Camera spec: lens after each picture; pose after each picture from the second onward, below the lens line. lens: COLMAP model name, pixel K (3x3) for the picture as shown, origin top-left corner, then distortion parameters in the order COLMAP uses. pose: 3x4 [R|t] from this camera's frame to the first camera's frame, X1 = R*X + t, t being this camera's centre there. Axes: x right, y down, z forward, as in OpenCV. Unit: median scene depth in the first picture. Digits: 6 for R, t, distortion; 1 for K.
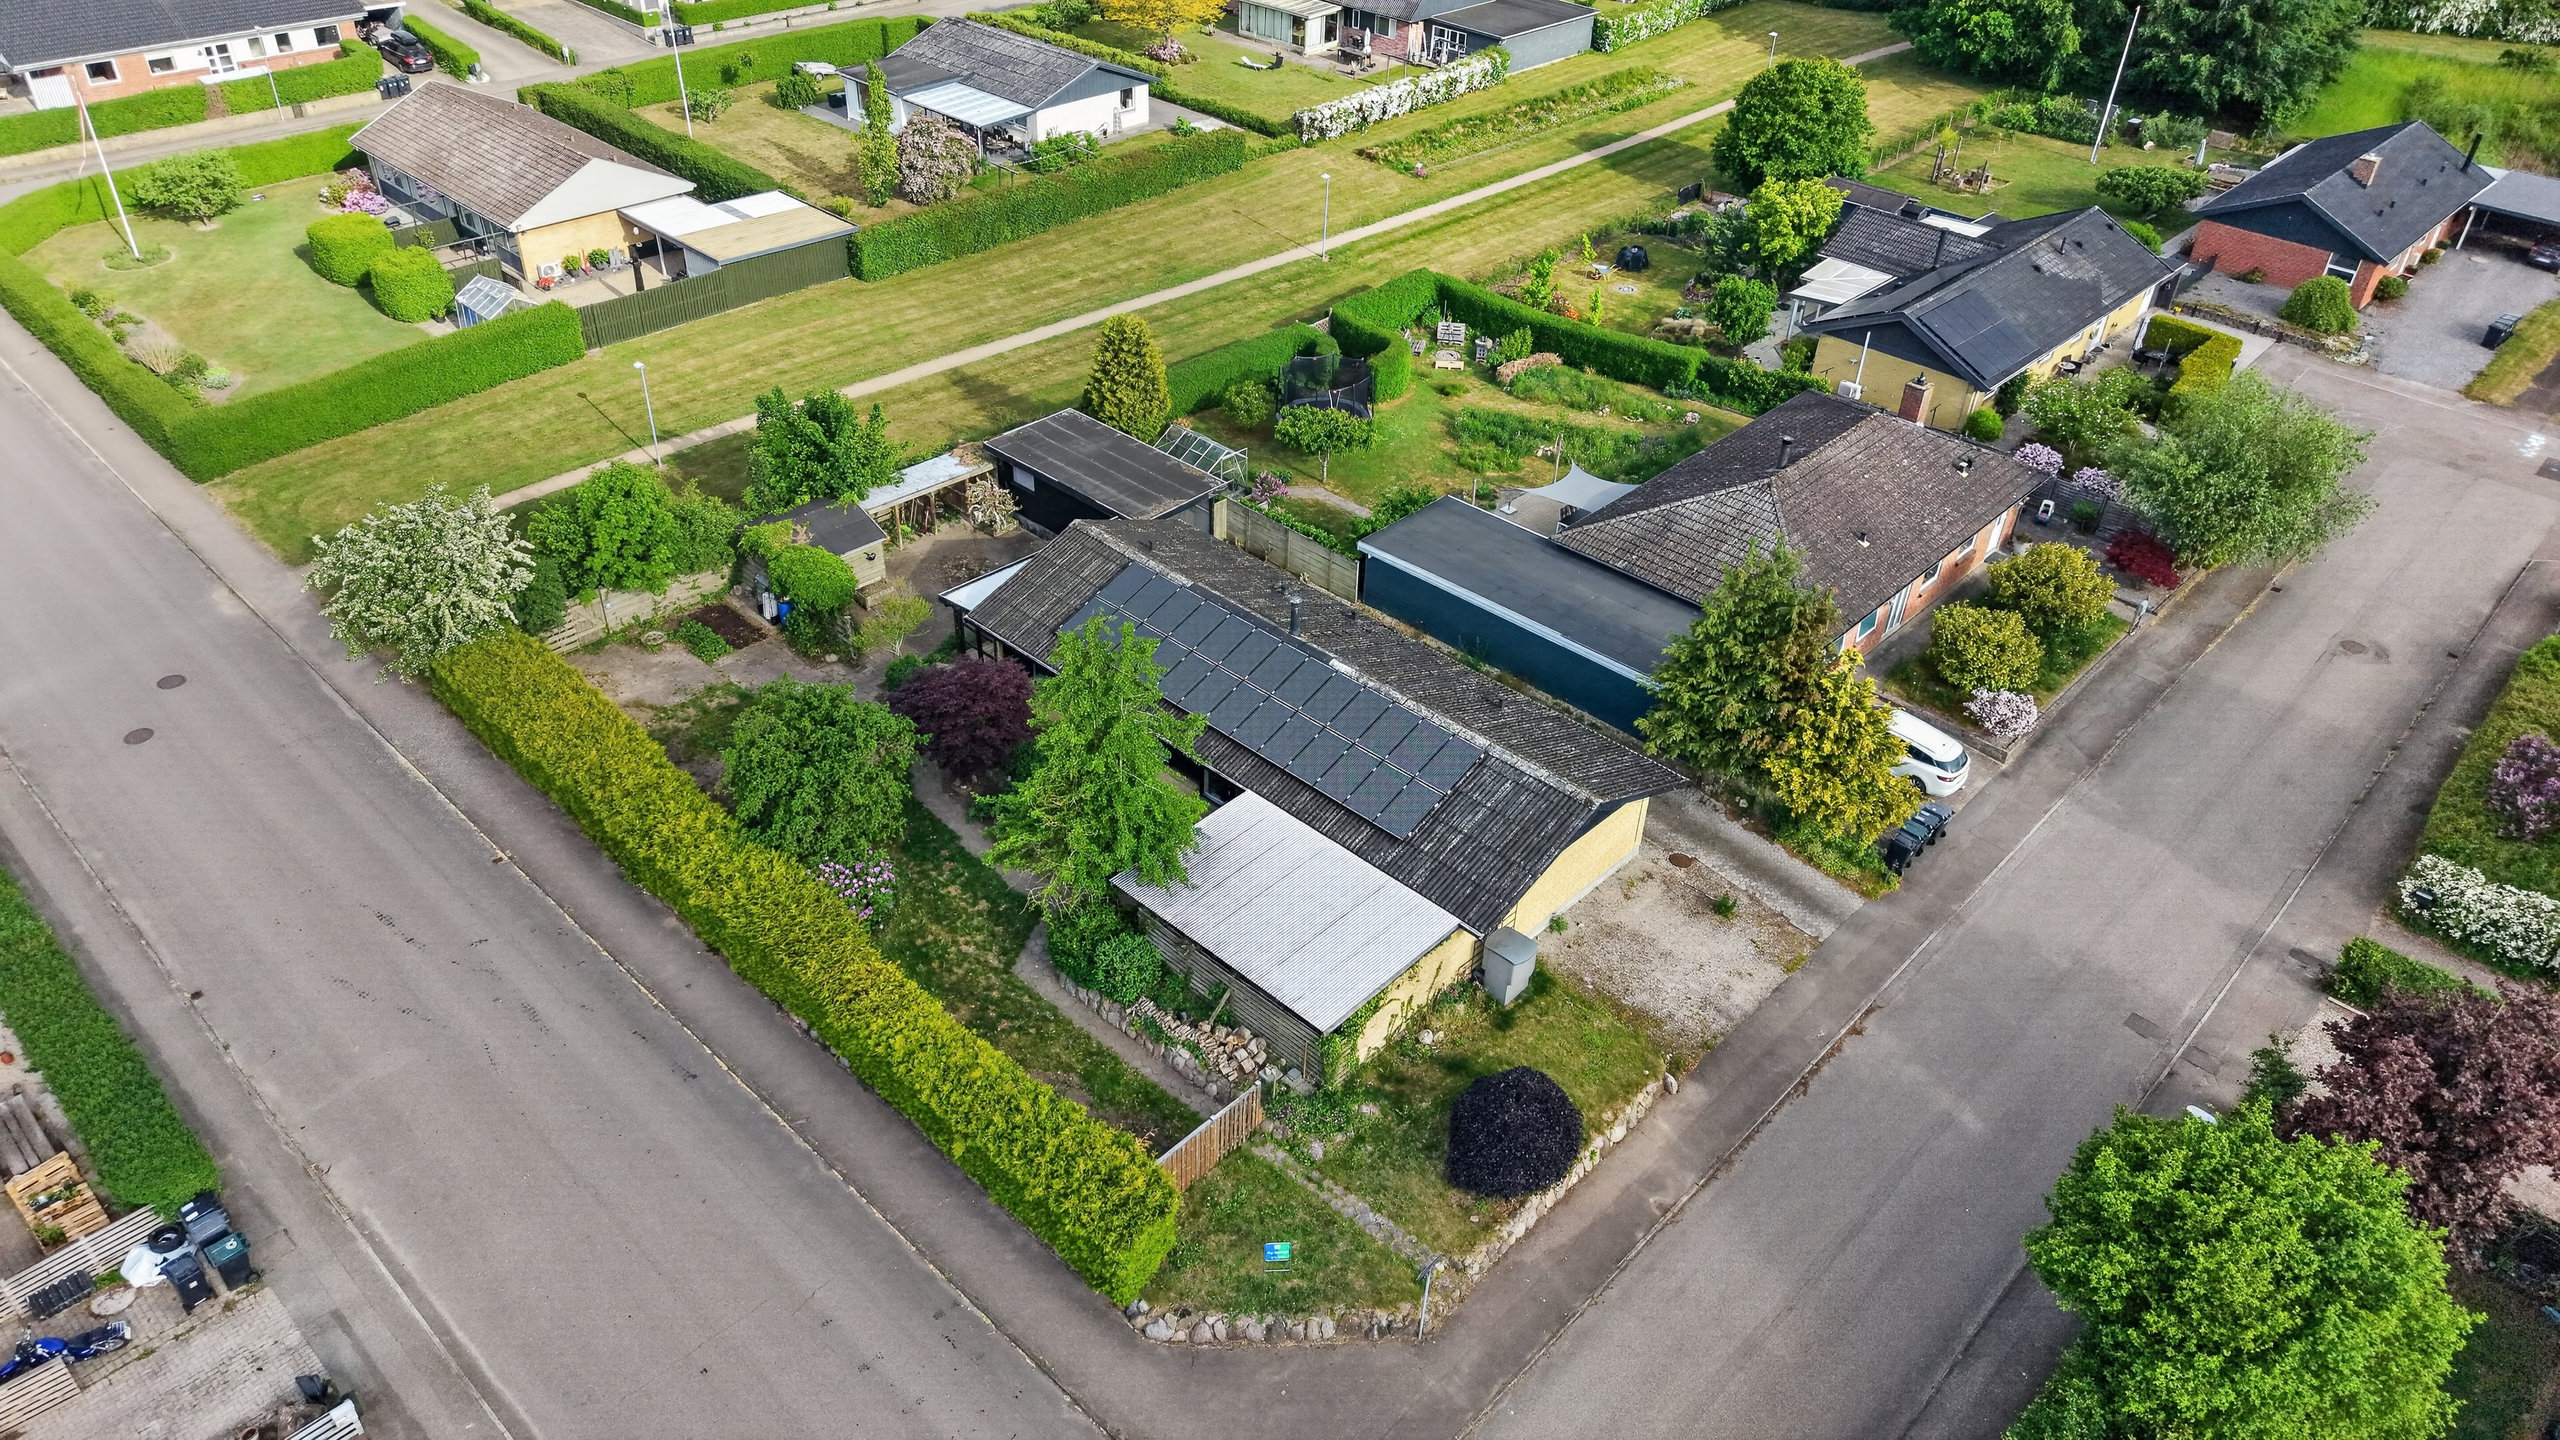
lens RADIAL K [[1718.2, 0, 1280.0], [0, 1718.2, 720.0], [0, 0, 1]] dist [0.028345, -0.031095]
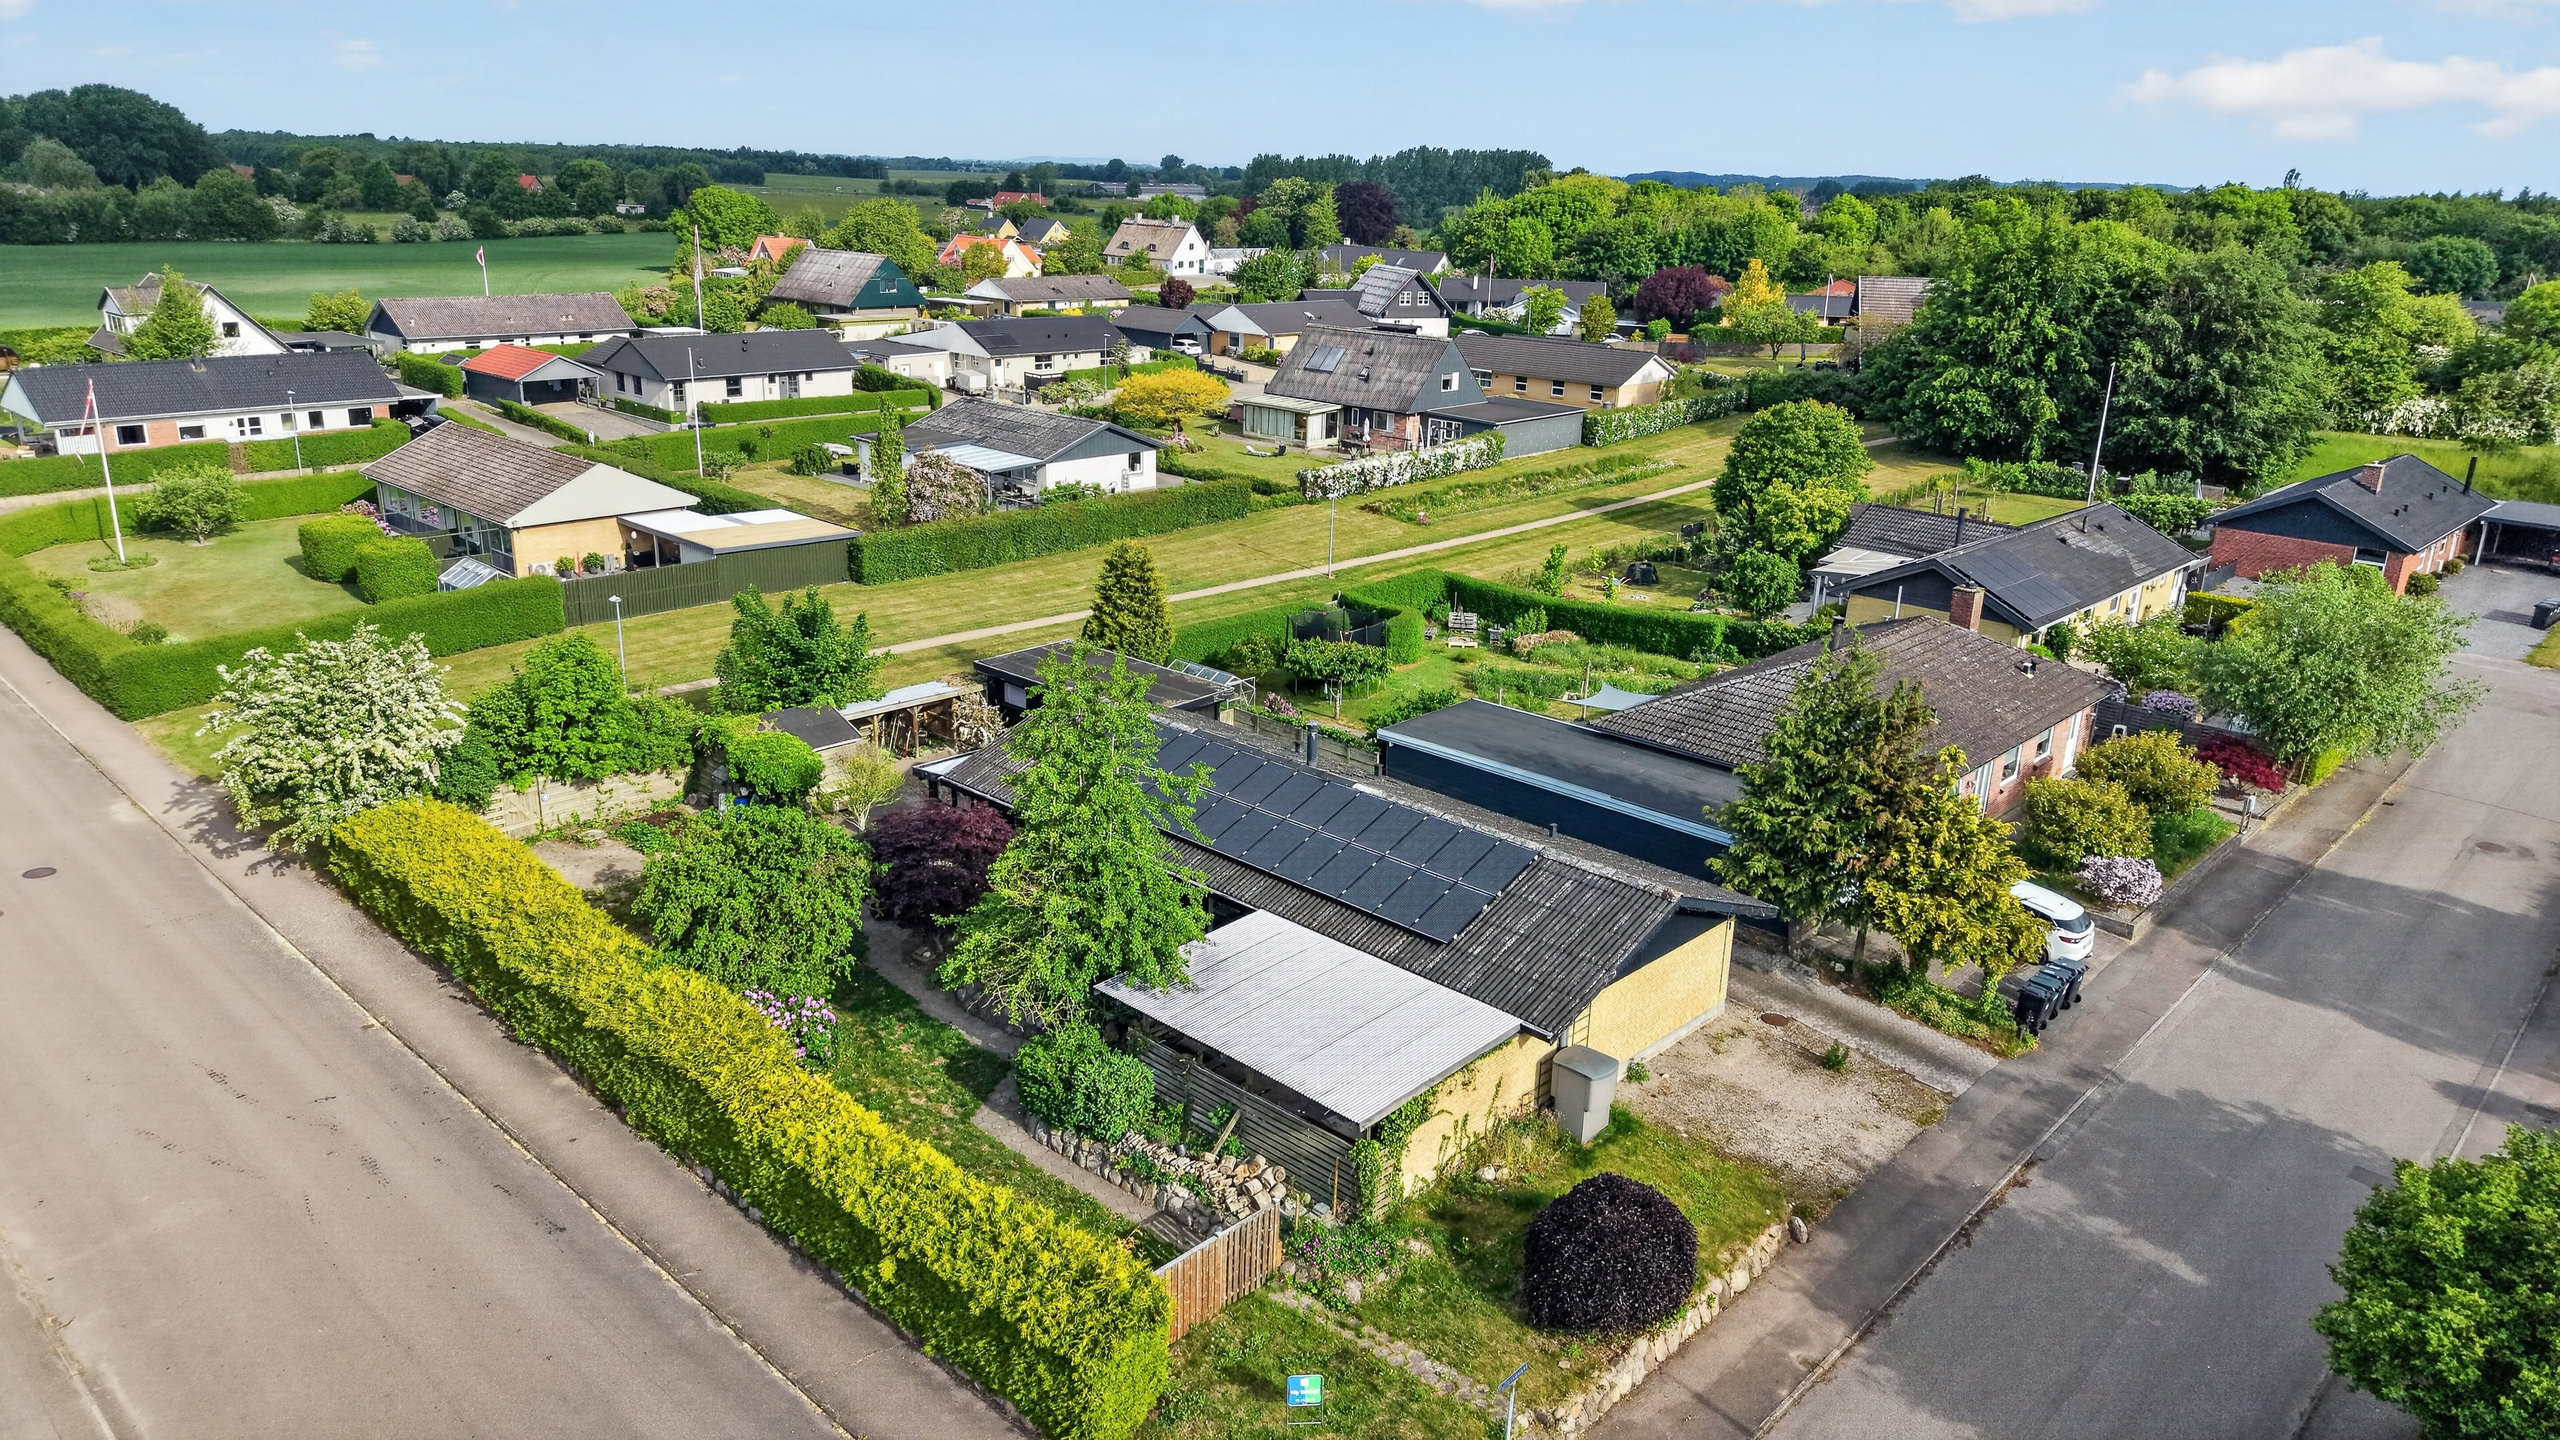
lens RADIAL K [[1718.2, 0, 1280.0], [0, 1718.2, 720.0], [0, 0, 1]] dist [0.028345, -0.031095]
pose [[0.999996, -0.001860, 0.002147, -0.009975], [0.002413, 0.955127, -0.296186, 0.188328], [-0.001499, 0.296190, 0.955128, 0.149625]]
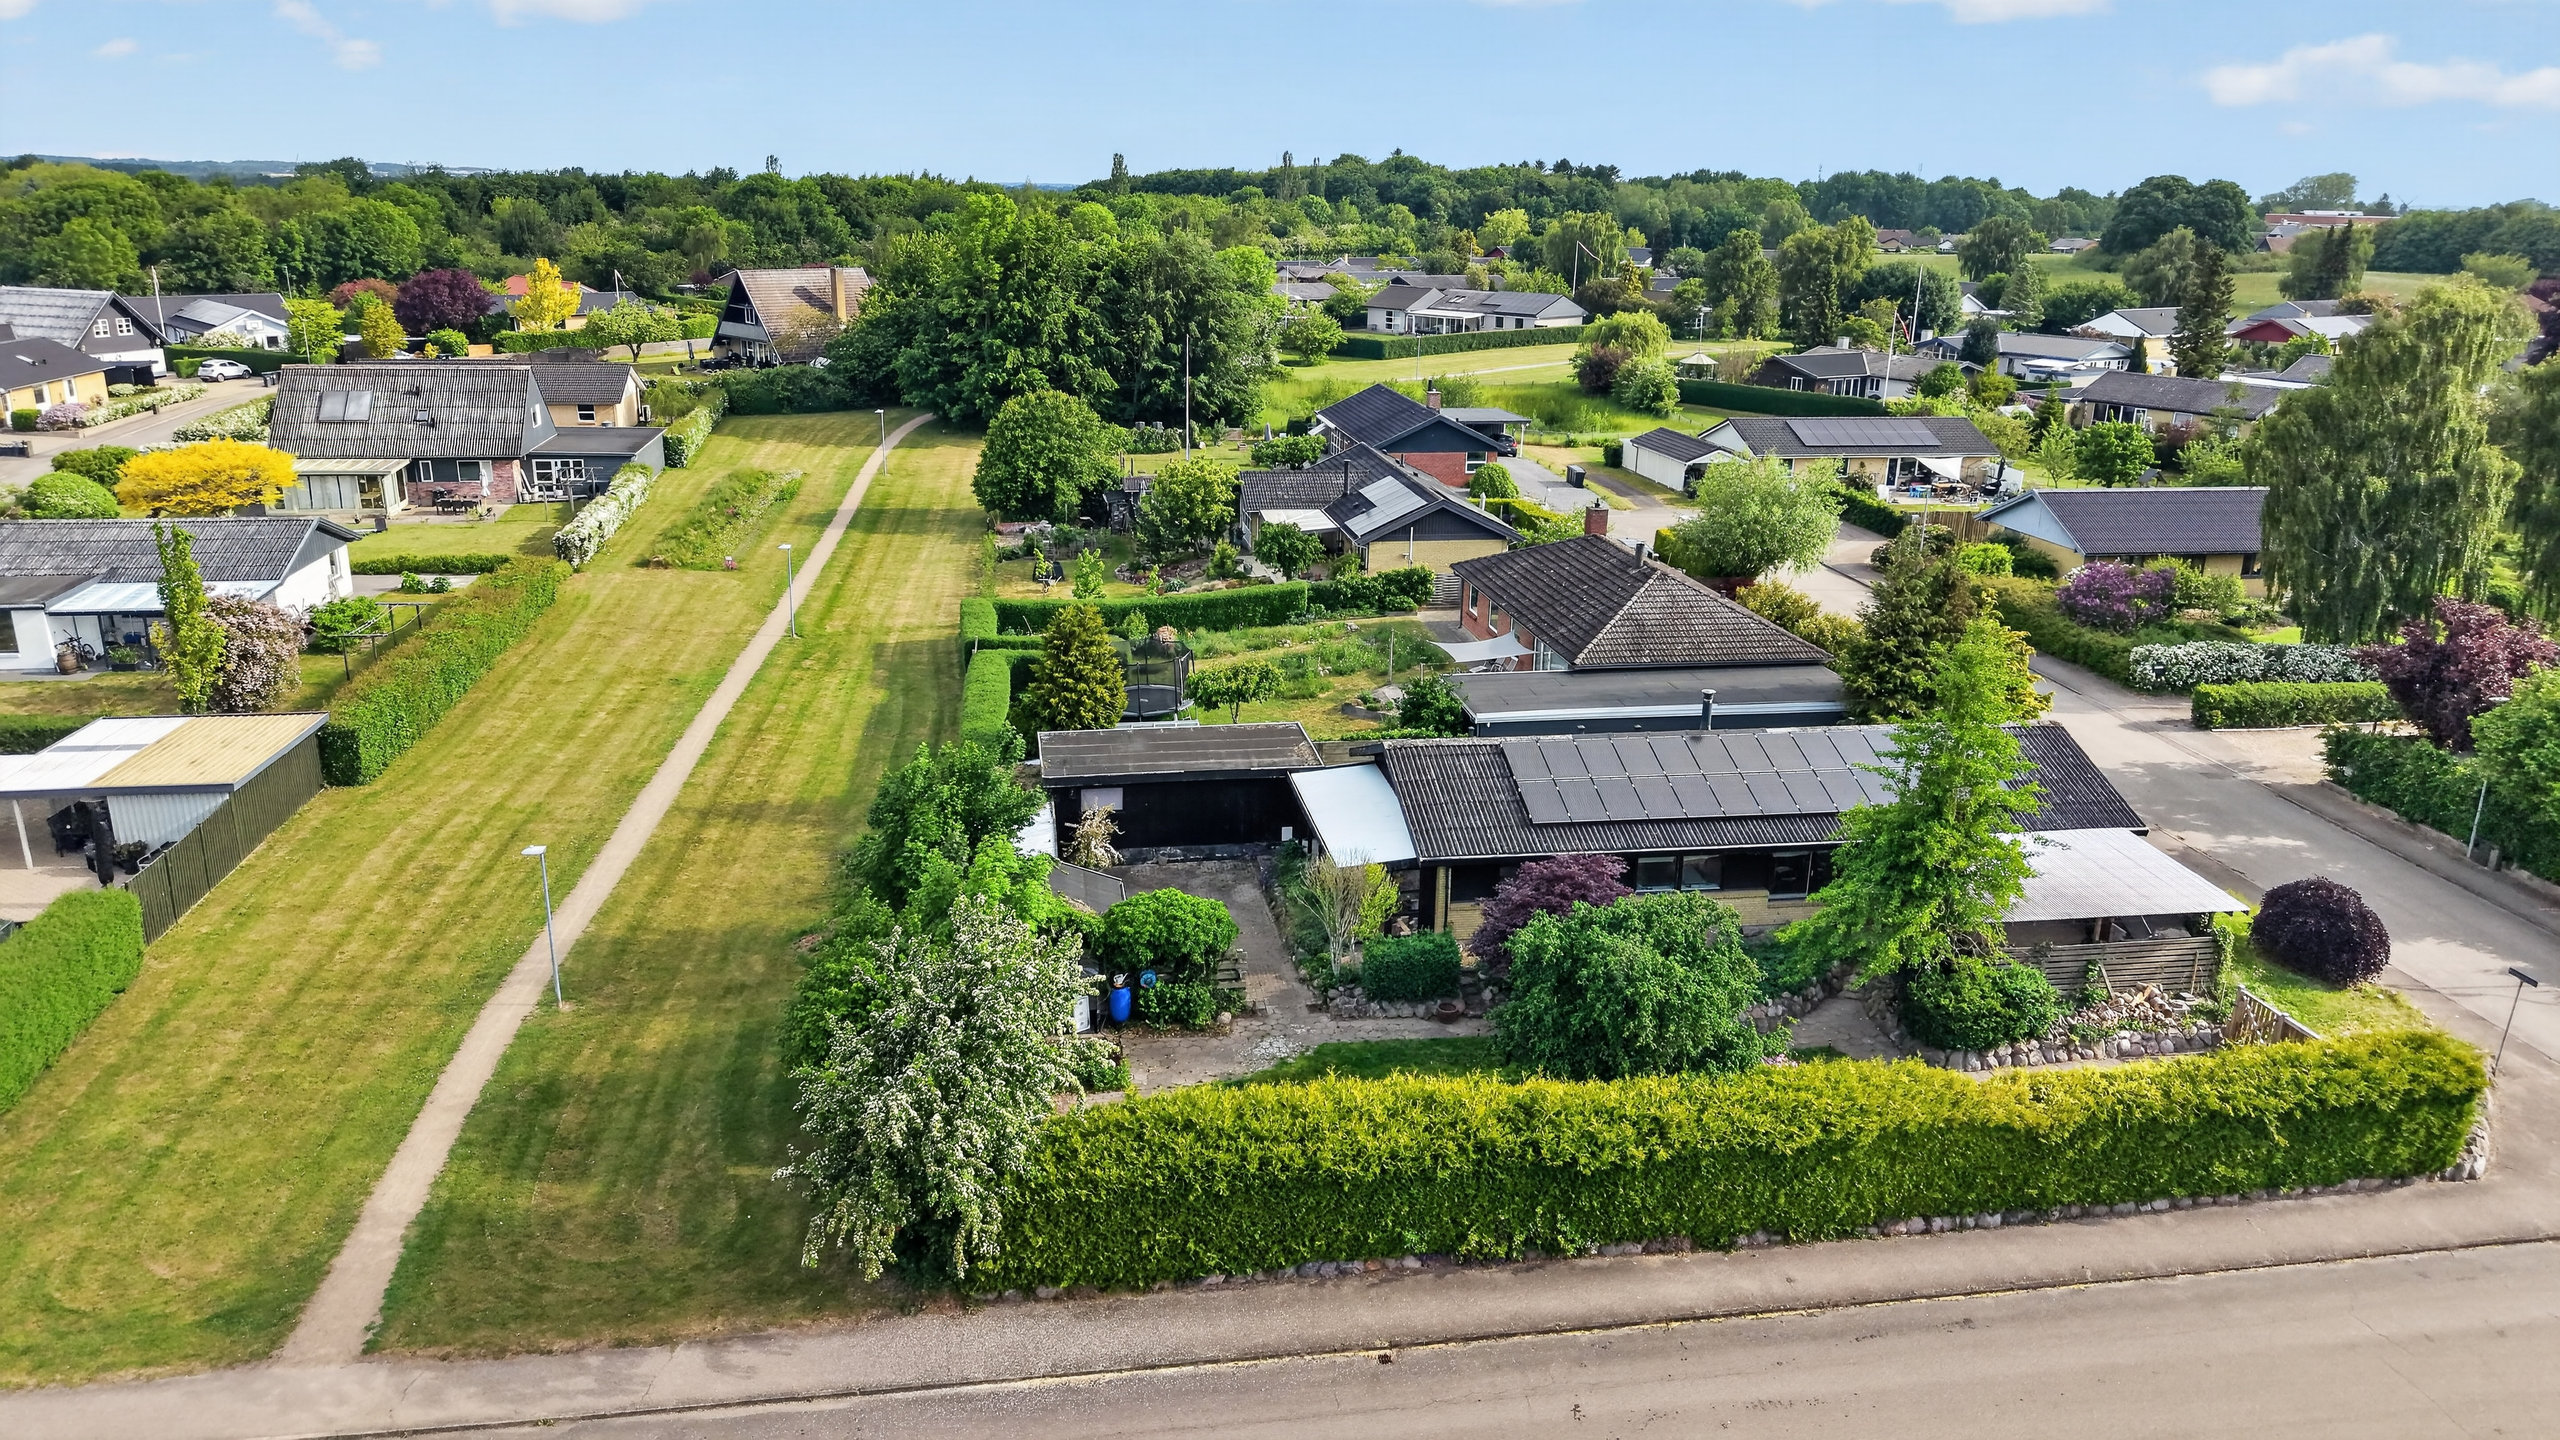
lens RADIAL K [[1718.2, 0, 1280.0], [0, 1718.2, 720.0], [0, 0, 1]] dist [0.028345, -0.031095]
pose [[0.609979, -0.253908, 0.750637, -0.908106], [0.457814, 0.886103, -0.072296, -0.104119], [-0.646786, 0.387751, 0.656747, 0.524082]]
